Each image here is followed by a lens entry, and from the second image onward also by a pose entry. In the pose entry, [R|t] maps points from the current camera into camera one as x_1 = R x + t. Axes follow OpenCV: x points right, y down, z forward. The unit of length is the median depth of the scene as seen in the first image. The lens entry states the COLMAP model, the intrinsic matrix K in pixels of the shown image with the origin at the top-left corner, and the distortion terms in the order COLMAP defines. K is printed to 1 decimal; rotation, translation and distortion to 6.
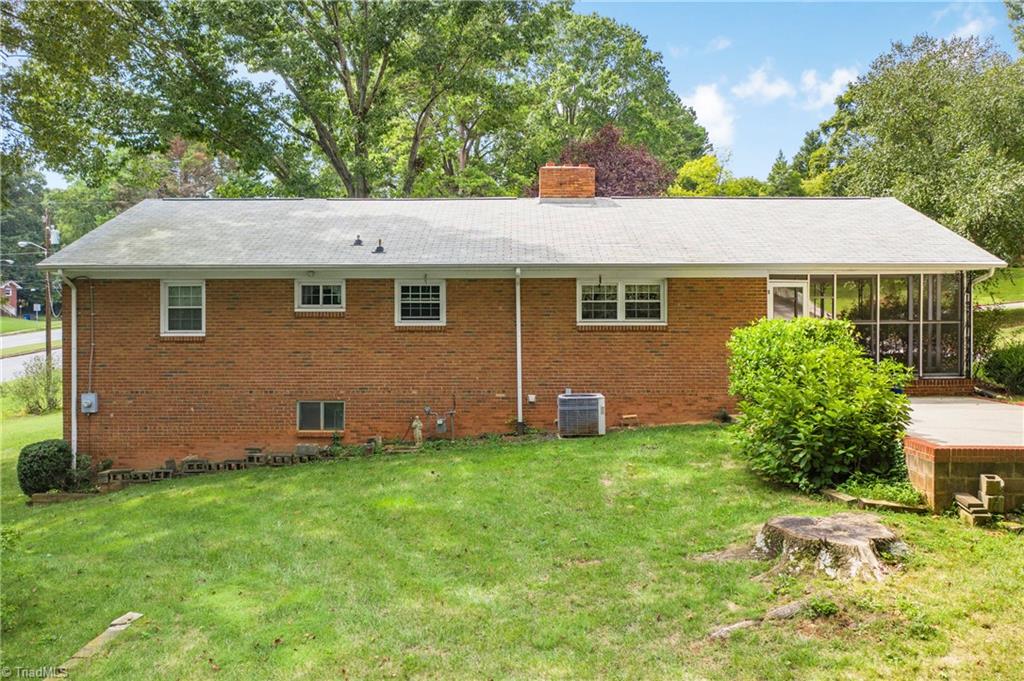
lens RADIAL K [[840.1, 0, 512.0], [0, 840.1, 340.5], [0, 0, 1]] dist [-0.004876, 0.000805]
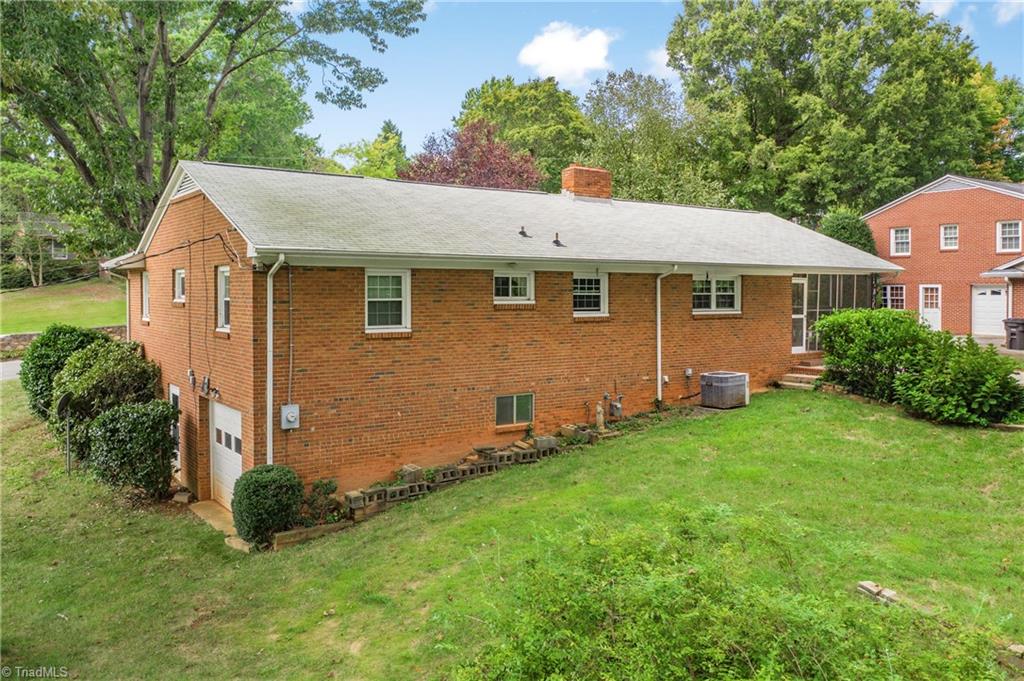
lens RADIAL K [[840.1, 0, 512.0], [0, 840.1, 340.5], [0, 0, 1]] dist [-0.004876, 0.000805]
pose [[0.796470, -0.032069, 0.603827, -0.825143], [0.013937, 0.999301, 0.034689, -0.025570], [-0.604517, -0.019214, 0.796360, 0.216903]]
